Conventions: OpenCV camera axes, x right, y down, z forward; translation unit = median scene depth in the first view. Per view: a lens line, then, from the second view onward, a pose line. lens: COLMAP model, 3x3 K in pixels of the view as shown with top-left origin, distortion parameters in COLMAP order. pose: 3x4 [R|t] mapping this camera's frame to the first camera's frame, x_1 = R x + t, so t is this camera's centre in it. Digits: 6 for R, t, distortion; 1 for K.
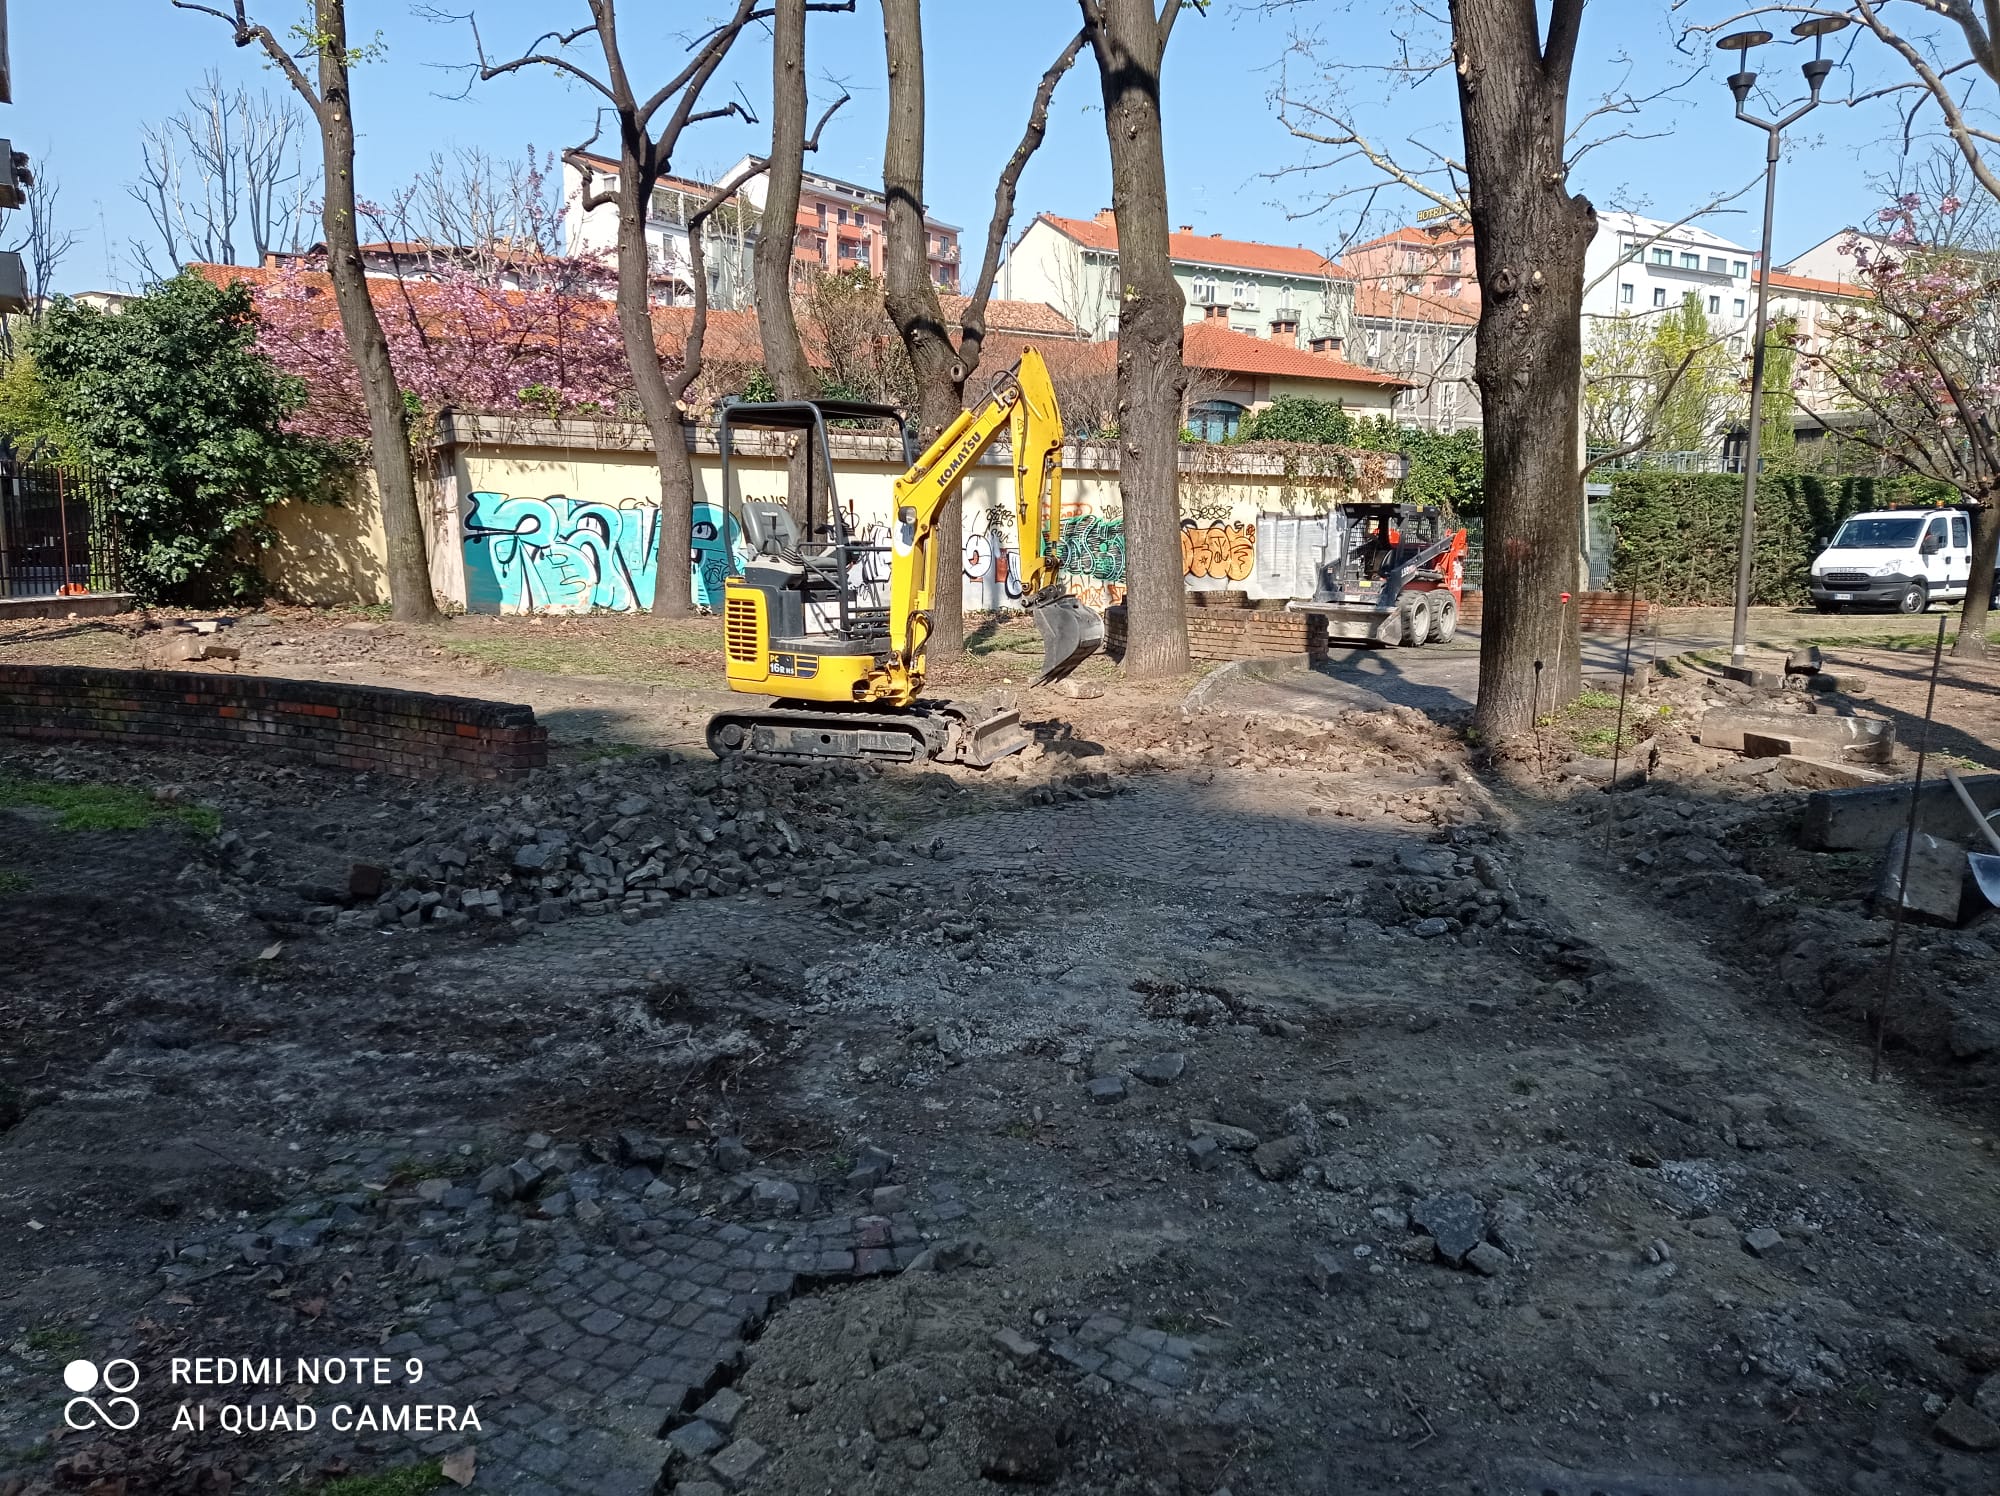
lens RADIAL K [[1560.2, 0, 1000.0], [0, 1560.2, 748.0], [0, 0, 1]] dist [0.128104, -0.135889]
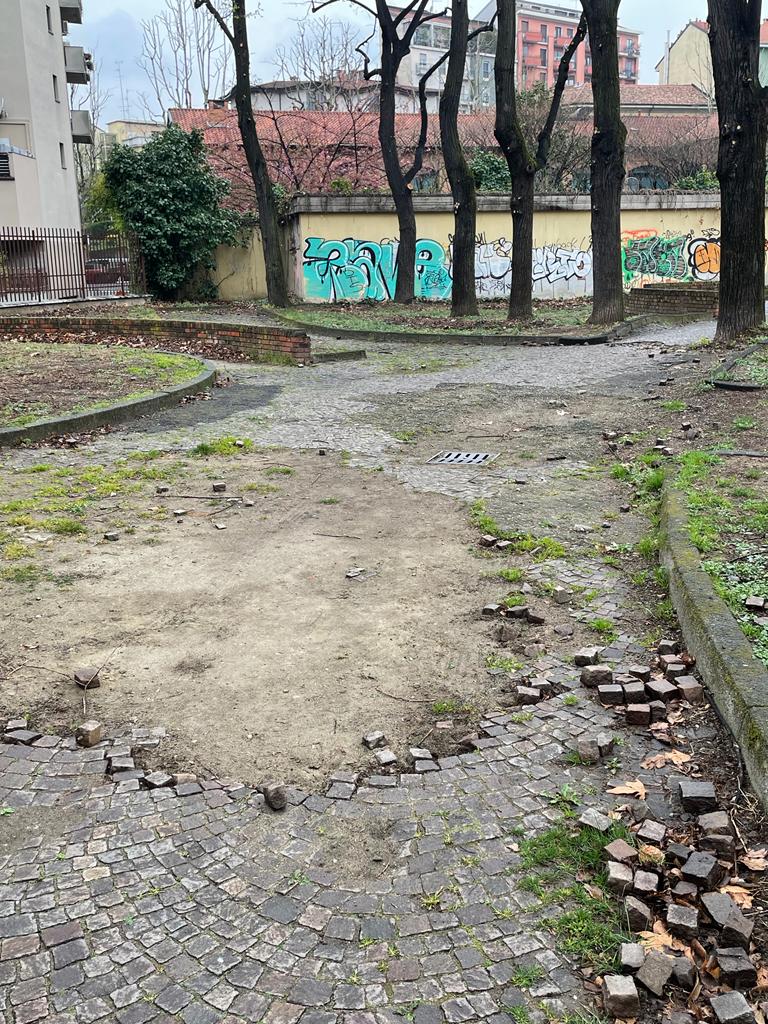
lens RADIAL K [[1022.2, 0, 384.0], [0, 1022.2, 512.0], [0, 0, 1]] dist [0.145171, -0.175023]
pose [[0.965185, 0.039424, -0.258581, 0.092040], [-0.010822, 0.993748, 0.111118, 0.027844], [0.261346, -0.104451, 0.959577, -0.208075]]
